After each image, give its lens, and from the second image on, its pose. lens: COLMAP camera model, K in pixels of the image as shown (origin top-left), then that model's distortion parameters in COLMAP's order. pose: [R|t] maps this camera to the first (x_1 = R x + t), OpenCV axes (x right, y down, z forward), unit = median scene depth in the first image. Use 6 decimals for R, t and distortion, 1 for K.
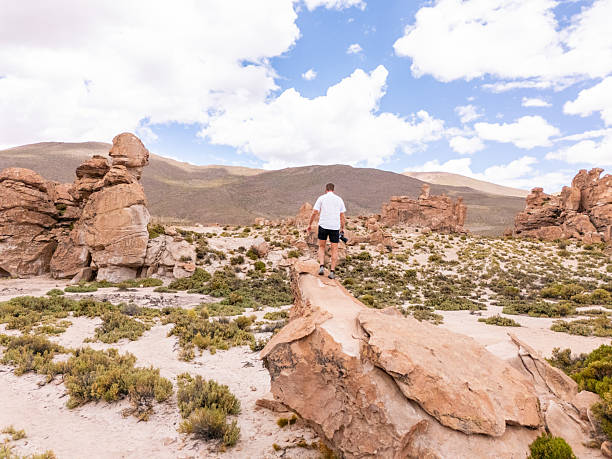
lens RADIAL K [[451.2, 0, 305.8], [0, 451.2, 228.0], [0, 0, 1]] dist [0.064598, -0.056844]
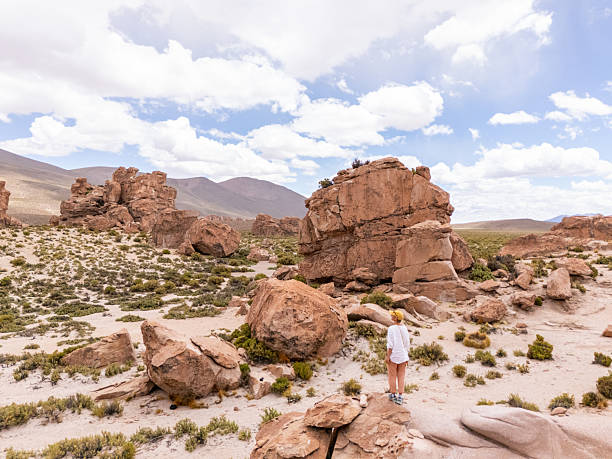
lens RADIAL K [[451.2, 0, 305.8], [0, 451.2, 228.0], [0, 0, 1]] dist [0.064598, -0.056844]
pose [[0.569301, -0.016093, 0.821972, -0.218247], [-0.028463, 0.998823, 0.039269, -0.076610], [-0.821636, -0.045751, 0.568173, -0.136448]]
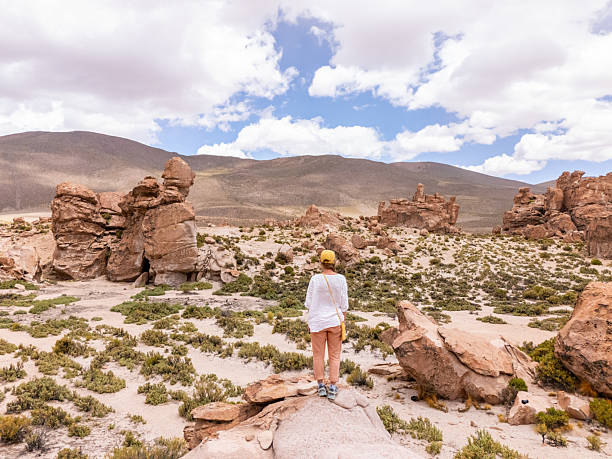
lens RADIAL K [[451.2, 0, 305.8], [0, 451.2, 228.0], [0, 0, 1]] dist [0.064598, -0.056844]
pose [[0.999771, -0.003031, 0.021183, -0.079278], [0.002567, 0.999756, 0.021925, -0.050126], [-0.021244, -0.021865, 0.999535, -0.172228]]
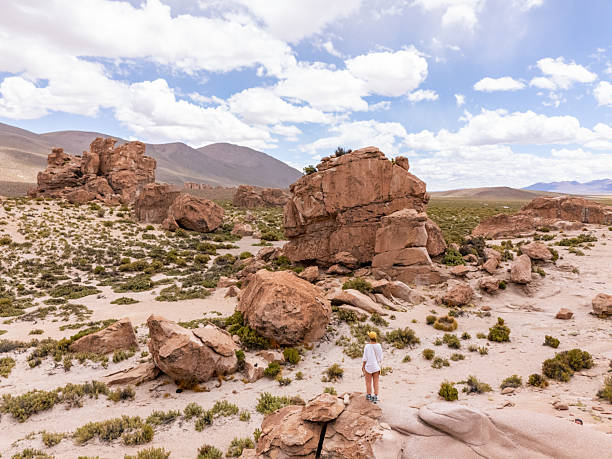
lens RADIAL K [[453.6, 0, 306.0], [0, 453.6, 229.5], [0, 0, 1]] dist [0.060173, -0.056590]
pose [[0.534437, -0.078535, 0.841552, -0.255706], [-0.031873, 0.993093, 0.112919, -0.110433], [-0.844607, -0.087171, 0.528242, -0.152862]]
